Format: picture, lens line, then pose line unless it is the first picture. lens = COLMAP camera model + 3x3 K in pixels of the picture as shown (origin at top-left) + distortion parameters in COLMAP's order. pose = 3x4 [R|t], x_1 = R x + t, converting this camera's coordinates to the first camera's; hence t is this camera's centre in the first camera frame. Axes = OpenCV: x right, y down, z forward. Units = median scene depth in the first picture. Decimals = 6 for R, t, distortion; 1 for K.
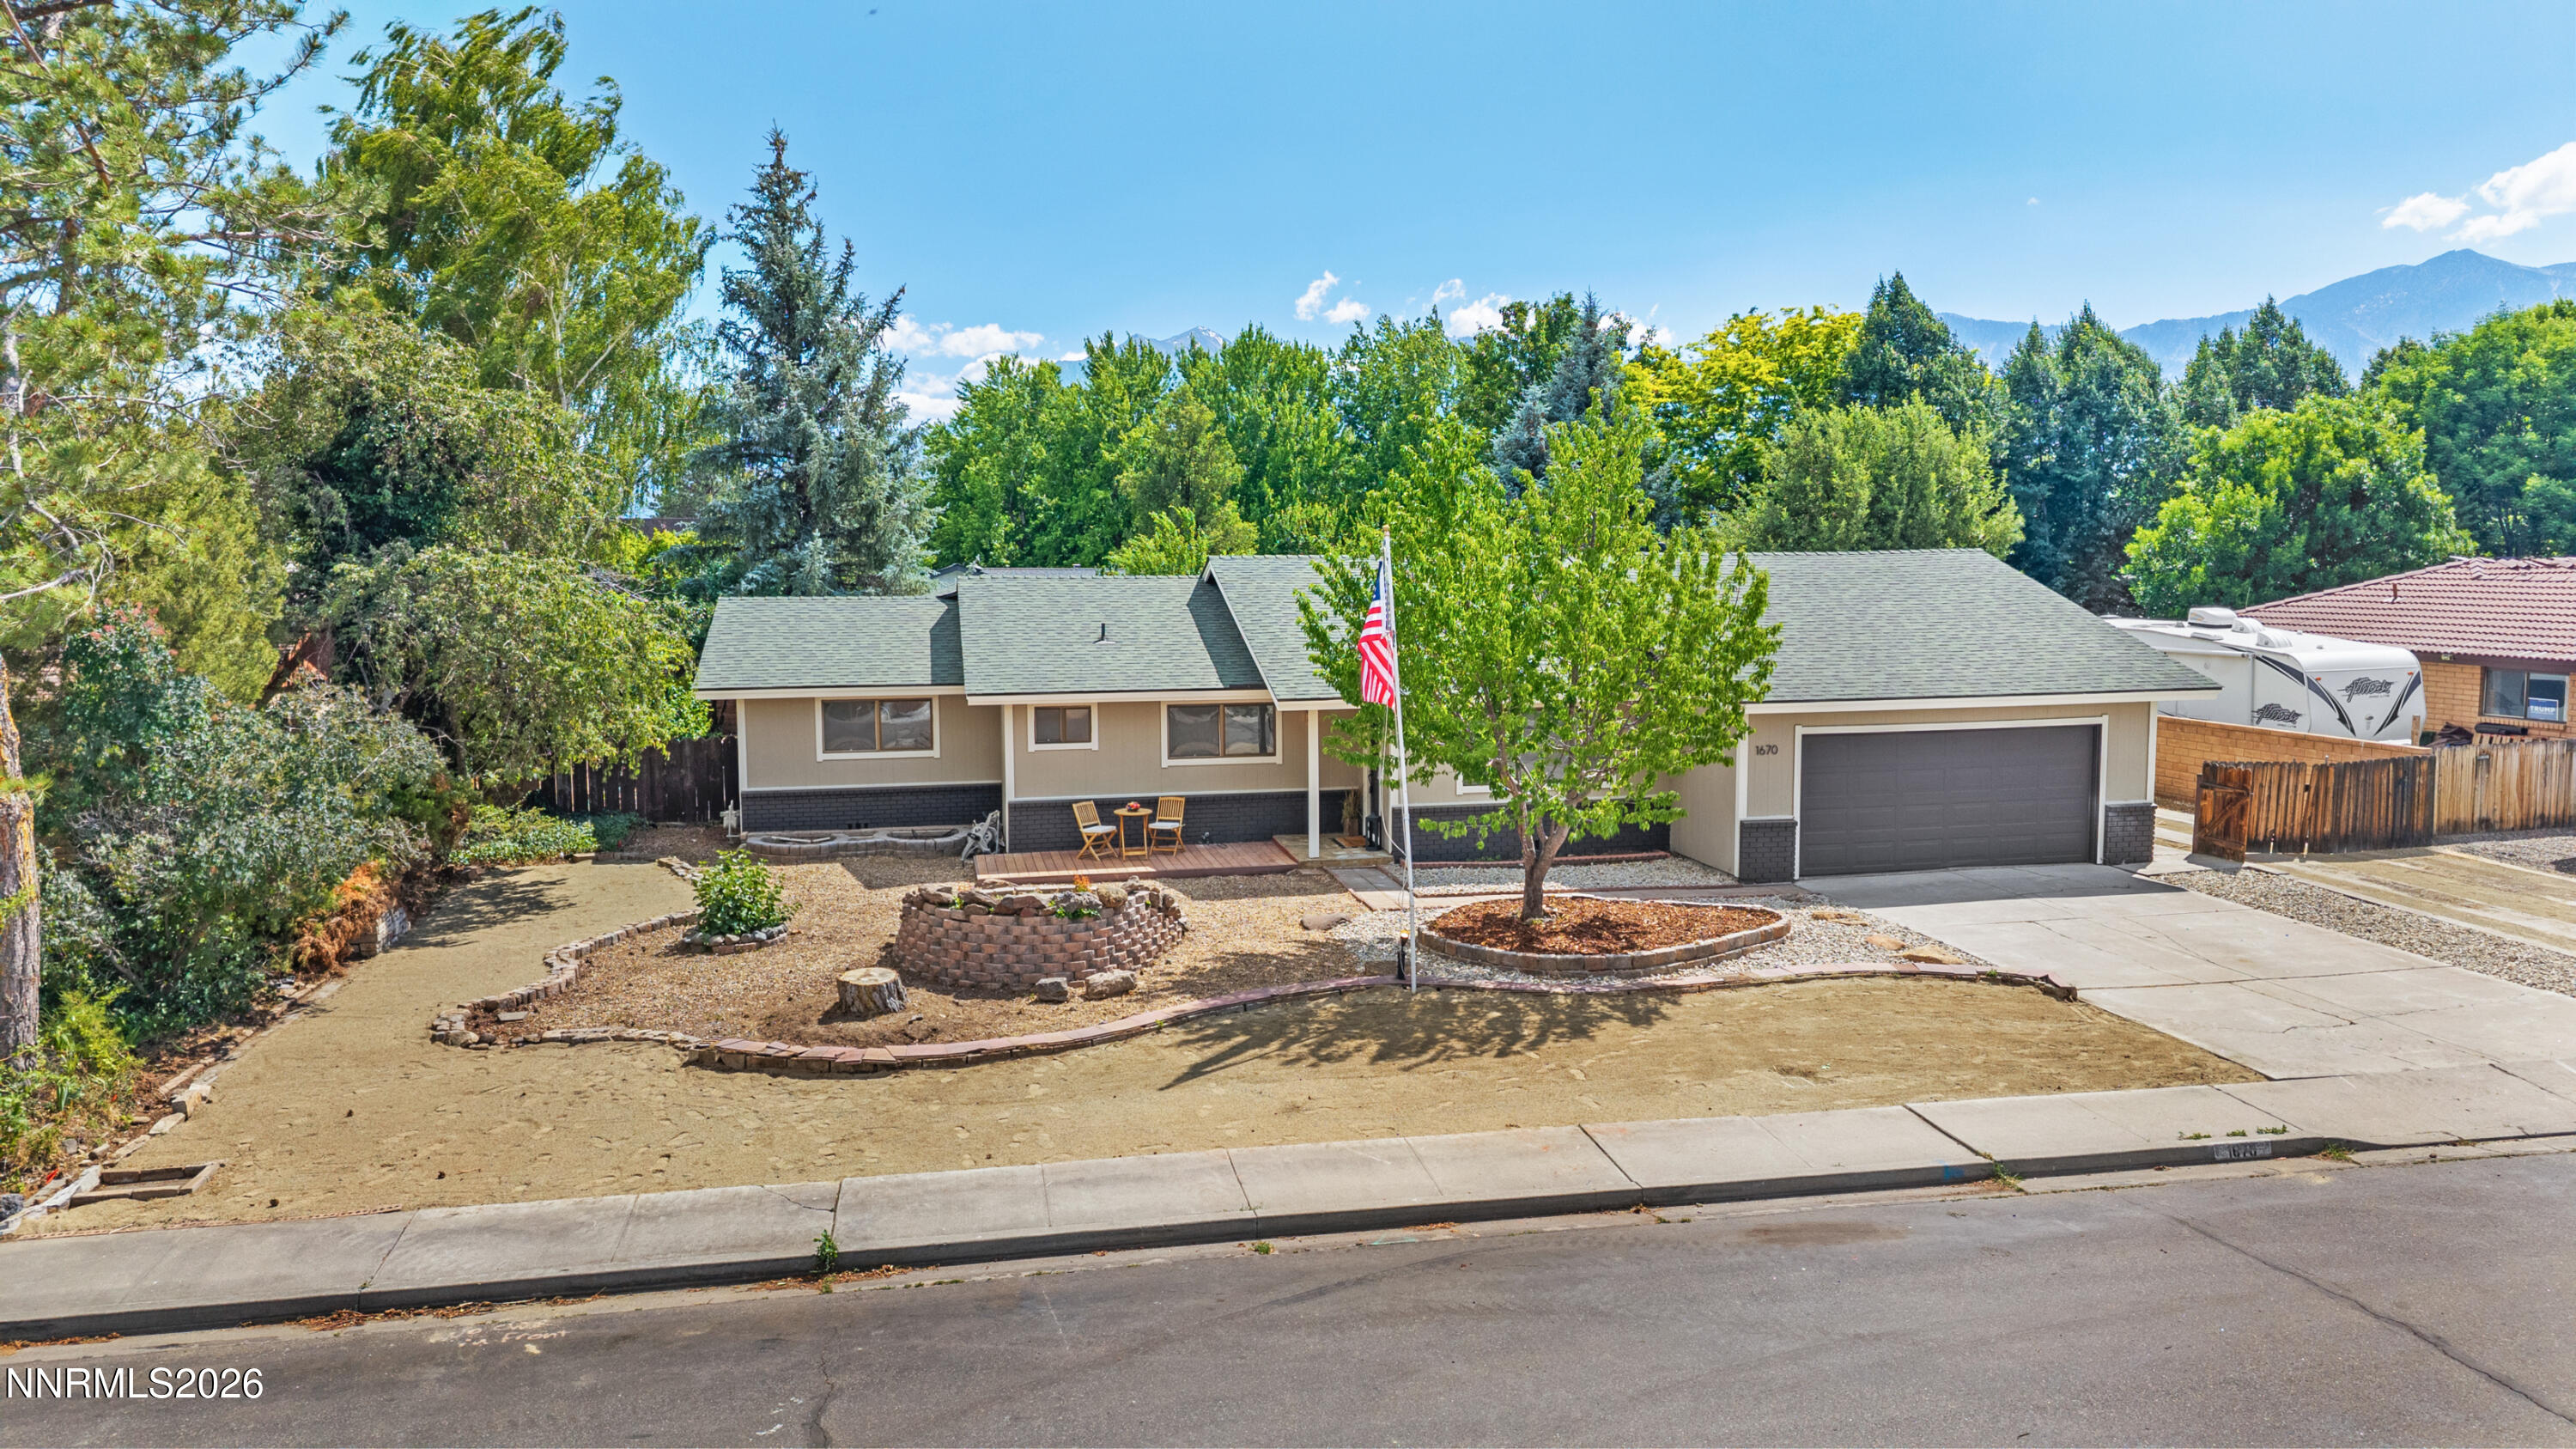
lens RADIAL K [[1718.4, 0, 1289.0], [0, 1718.4, 712.7], [0, 0, 1]] dist [0.027270, -0.025996]
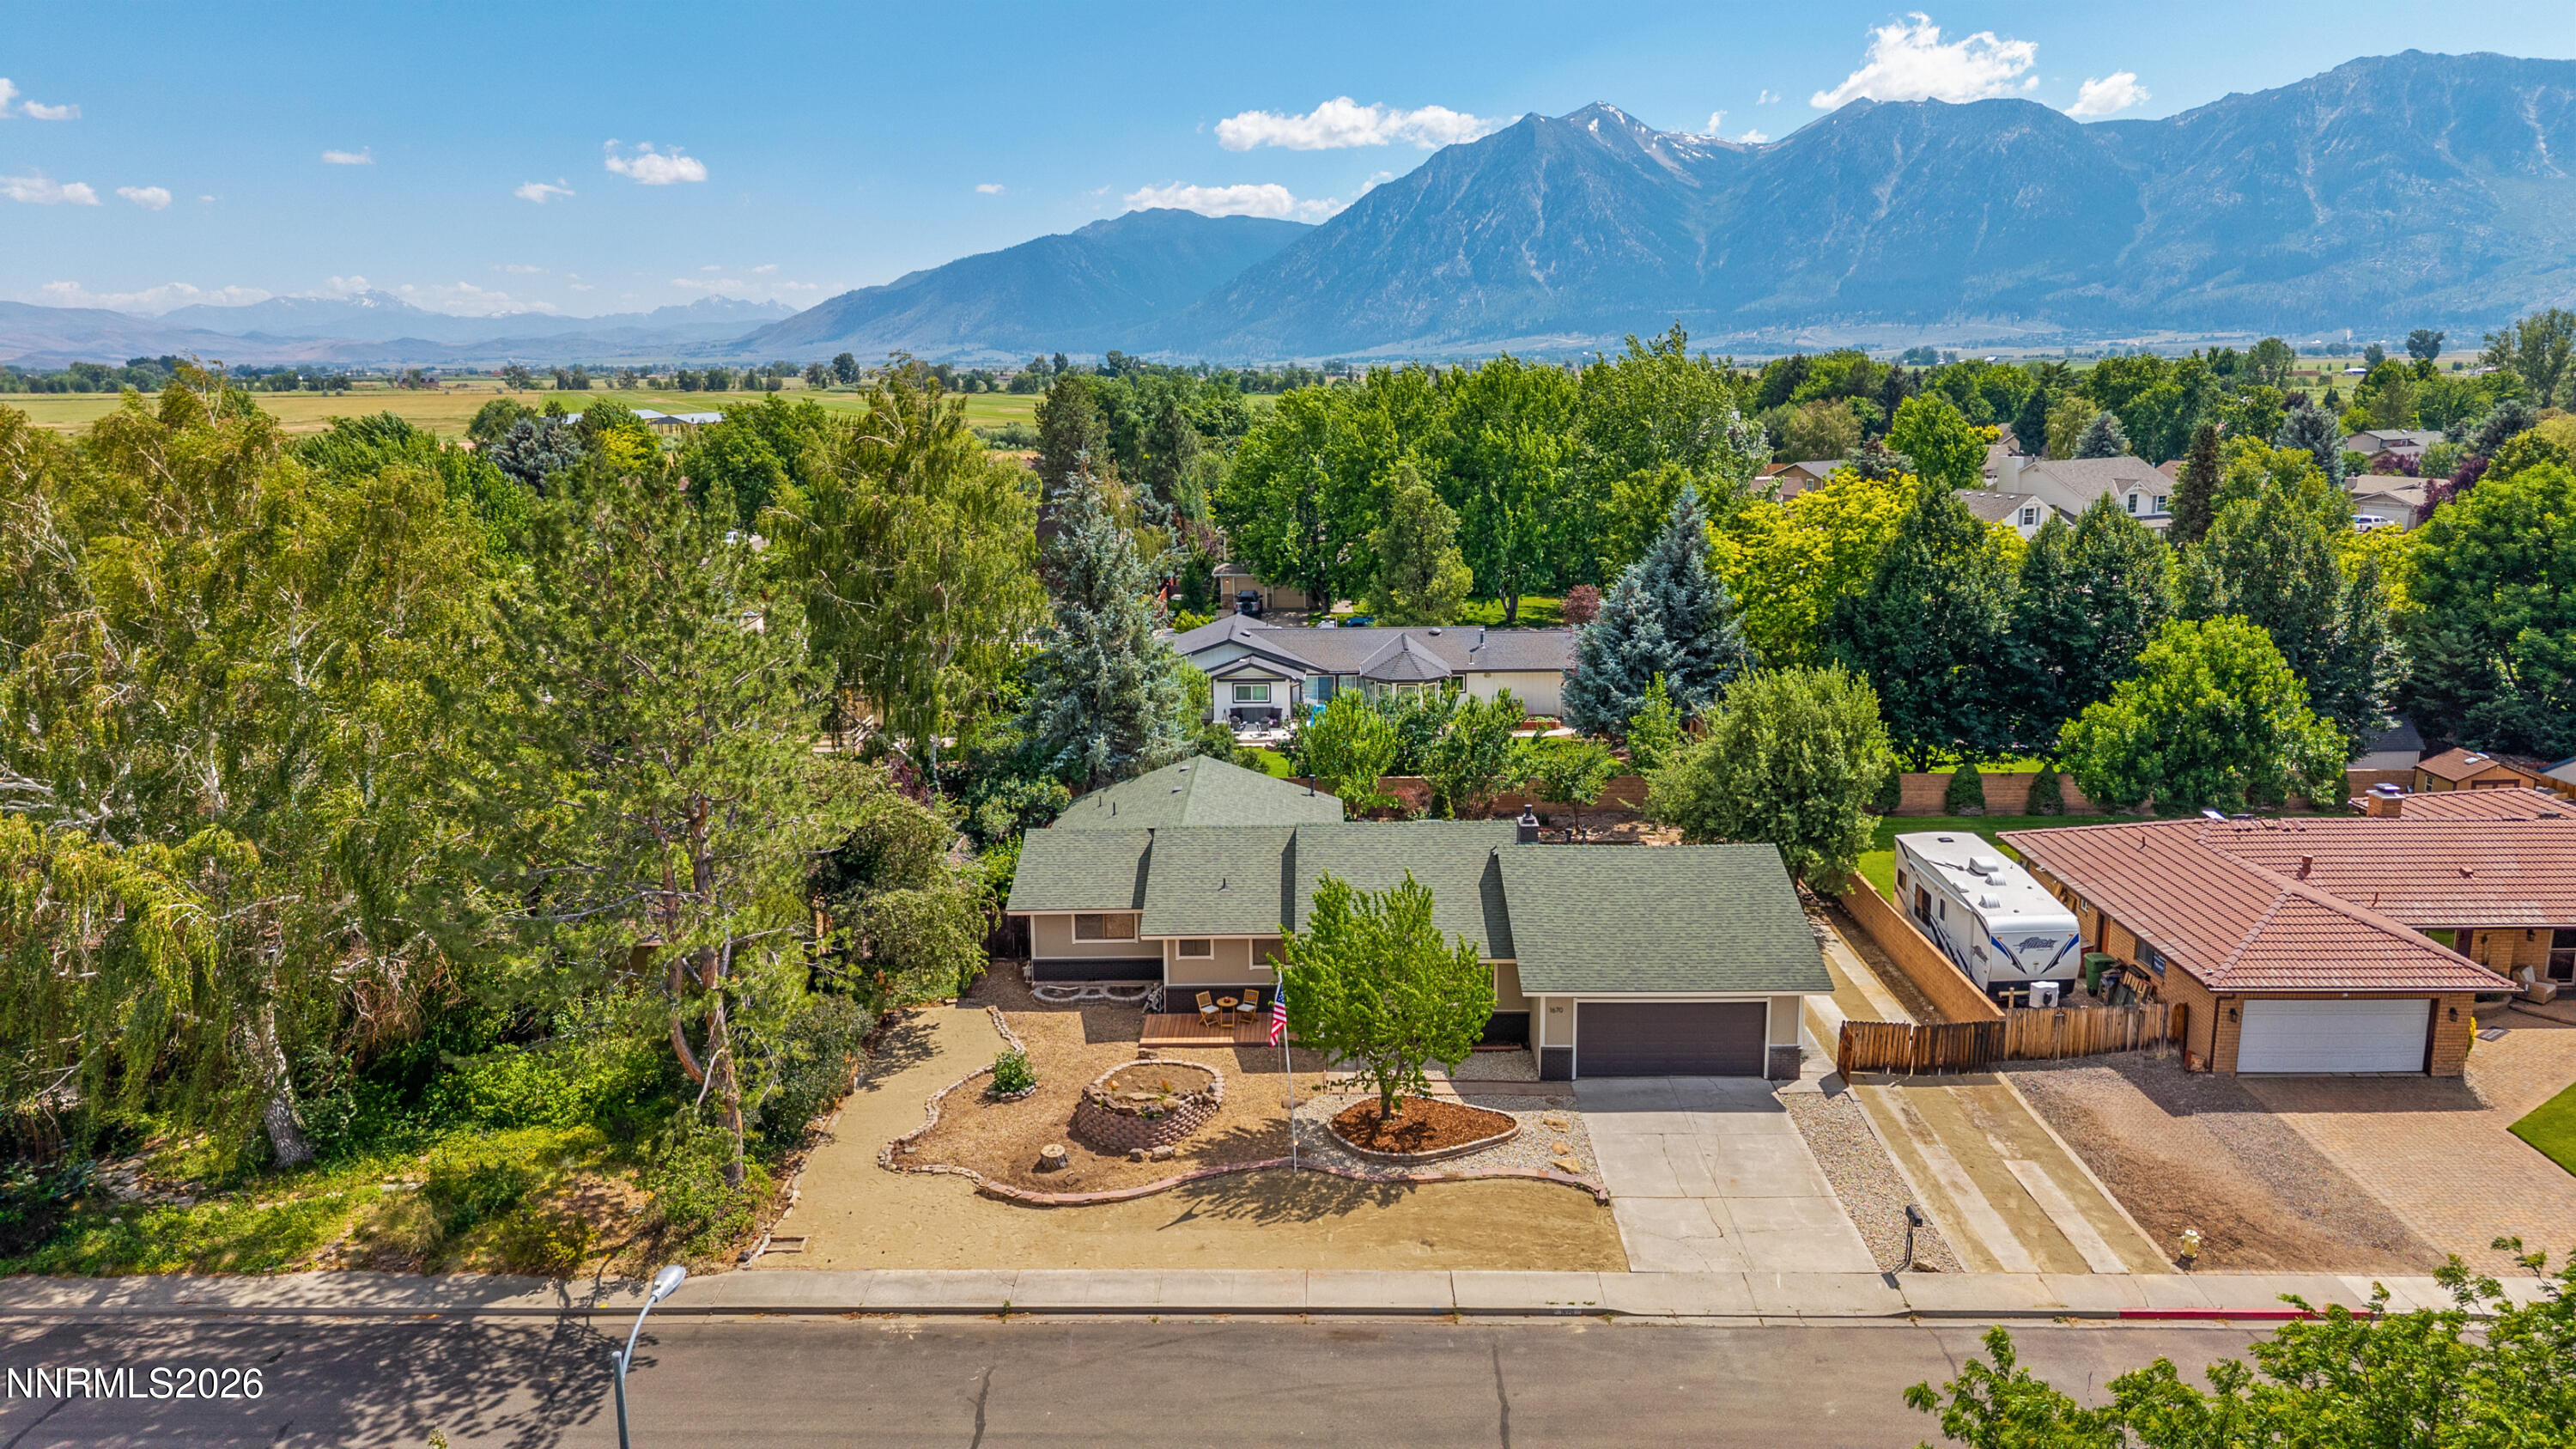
lens RADIAL K [[1704.0, 0, 1288.0], [0, 1704.0, 724.5], [0, 0, 1]] dist [0.054281, -0.068032]
pose [[0.975764, 0.038754, -0.215368, 0.475023], [-0.012056, 0.992219, 0.123923, -0.624132], [0.218495, -0.118323, 0.968638, -0.961846]]
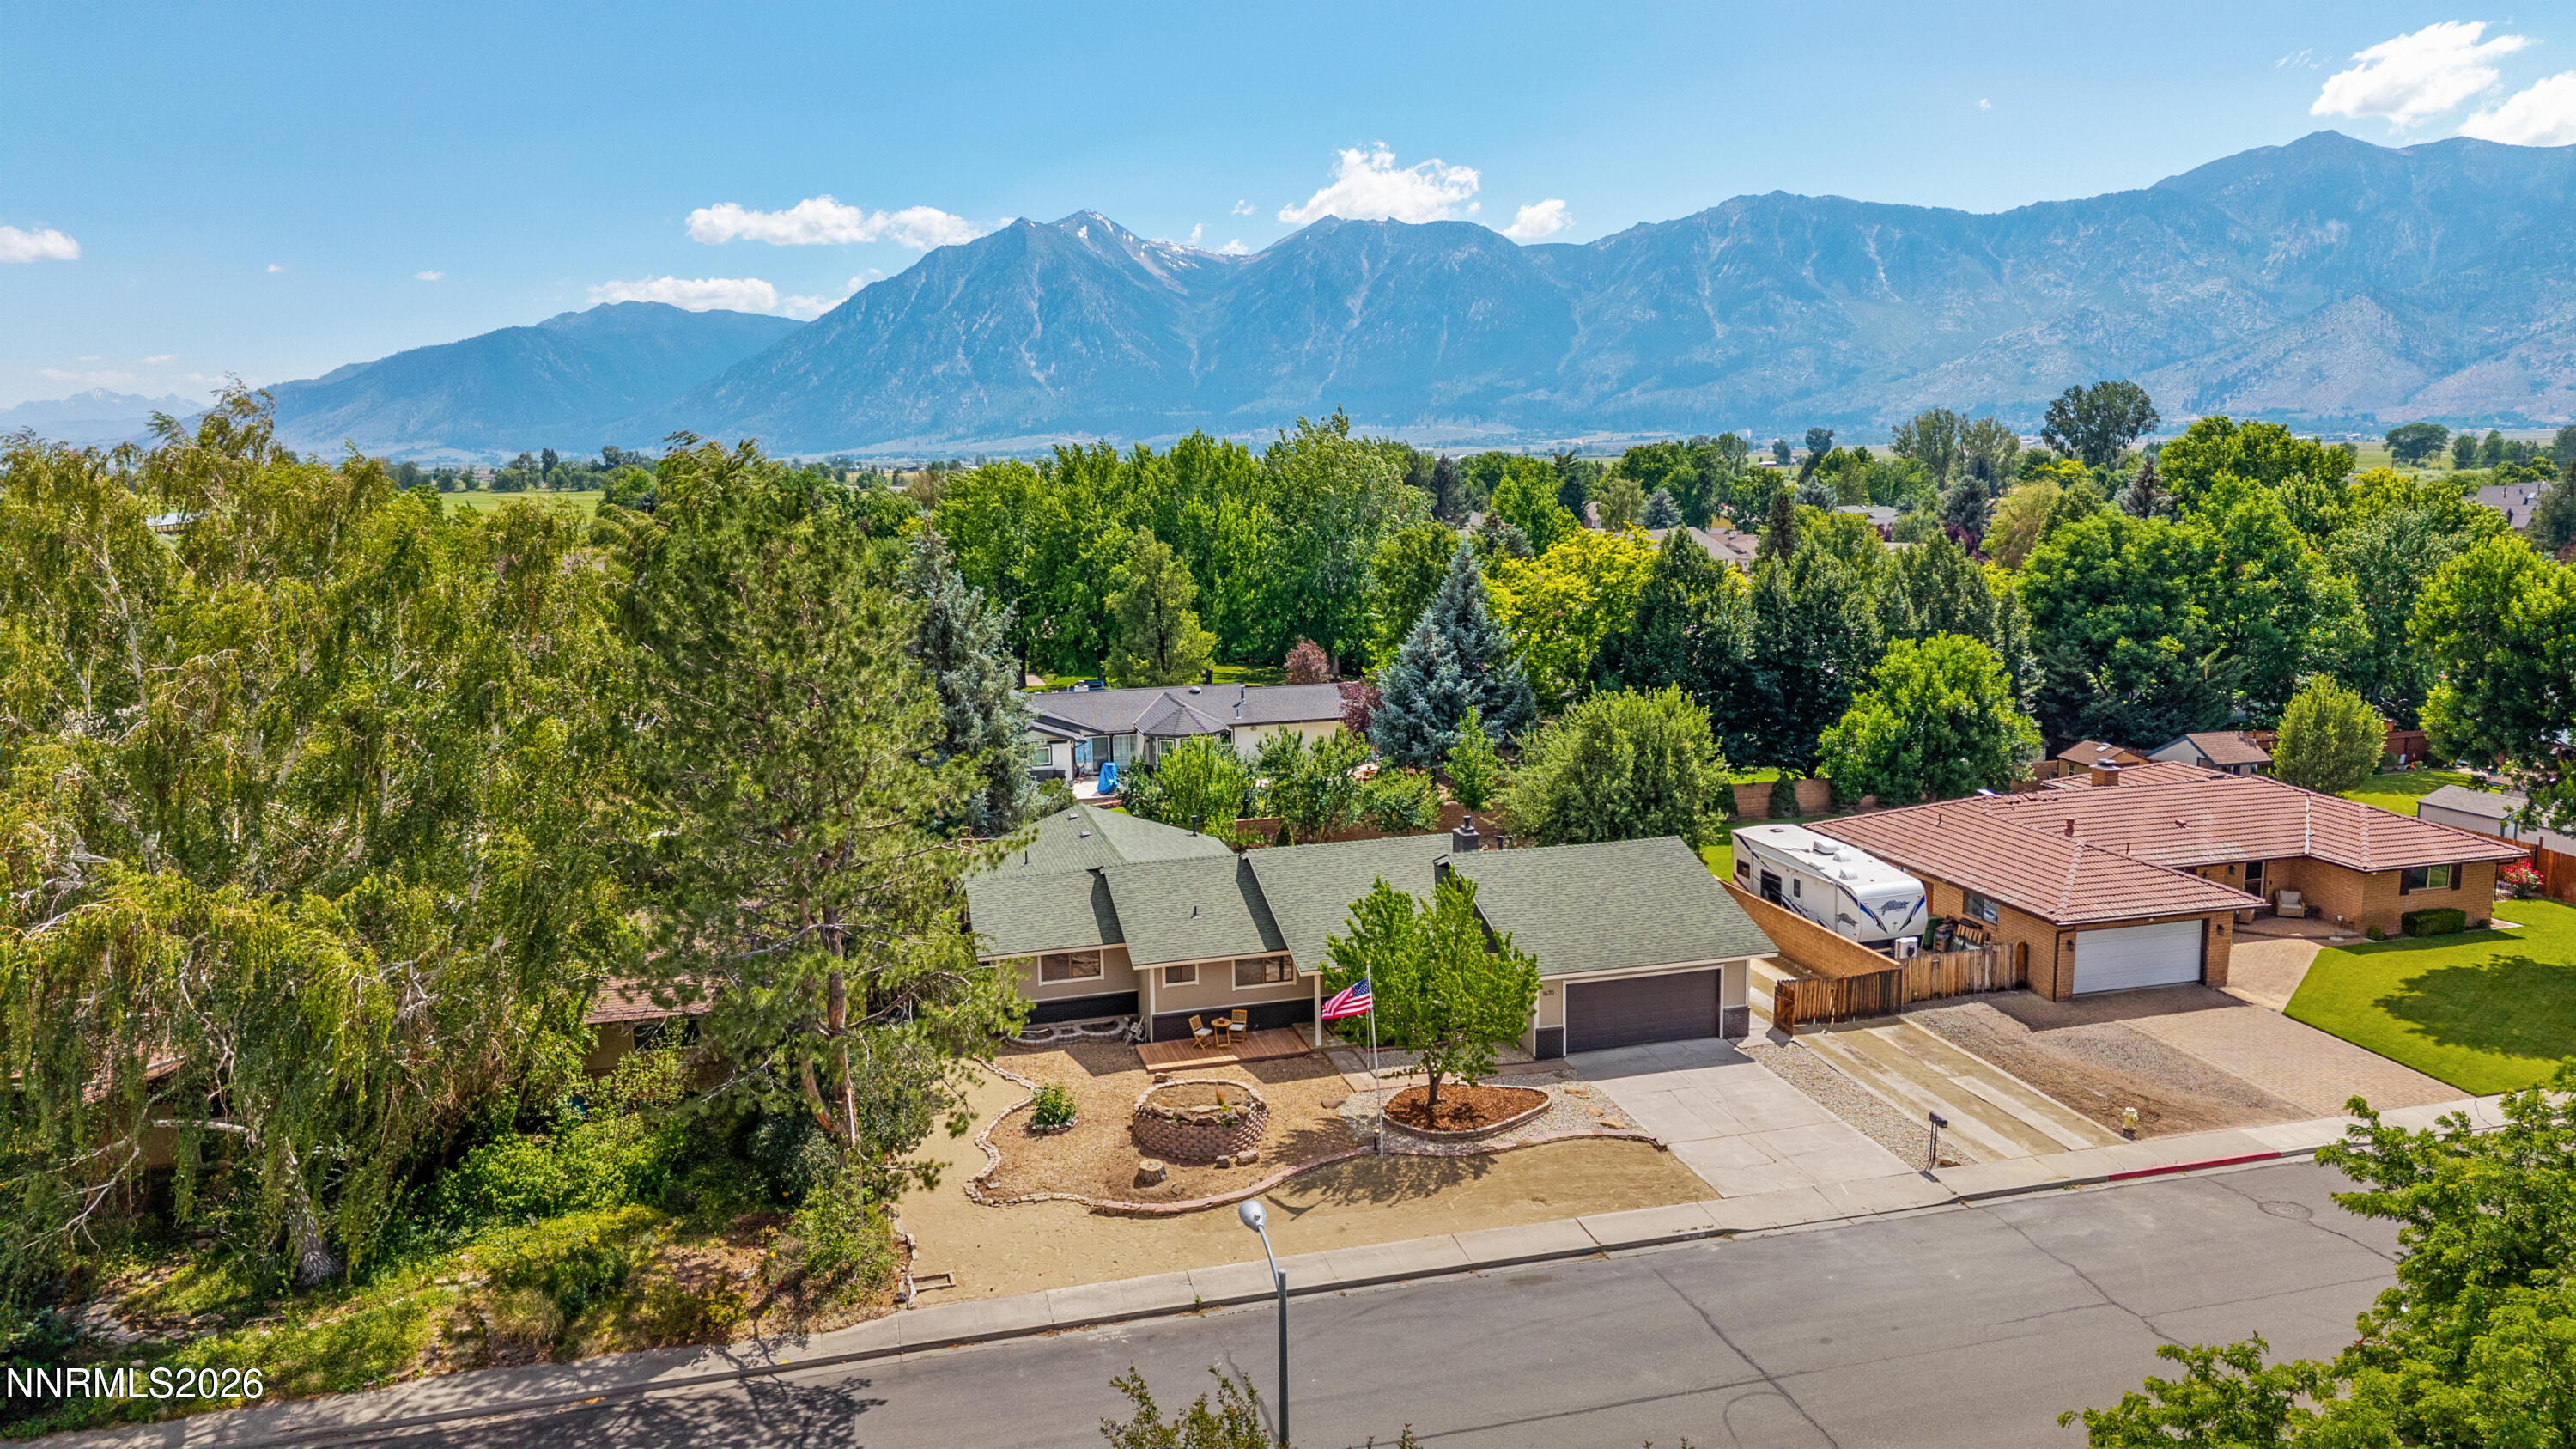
lens RADIAL K [[1704.0, 0, 1288.0], [0, 1704.0, 724.5], [0, 0, 1]] dist [0.054281, -0.068032]
pose [[0.998109, -0.021087, 0.057740, -0.161154], [0.017026, 0.997405, 0.069948, -0.539820], [-0.059065, -0.068832, 0.995878, -1.148484]]
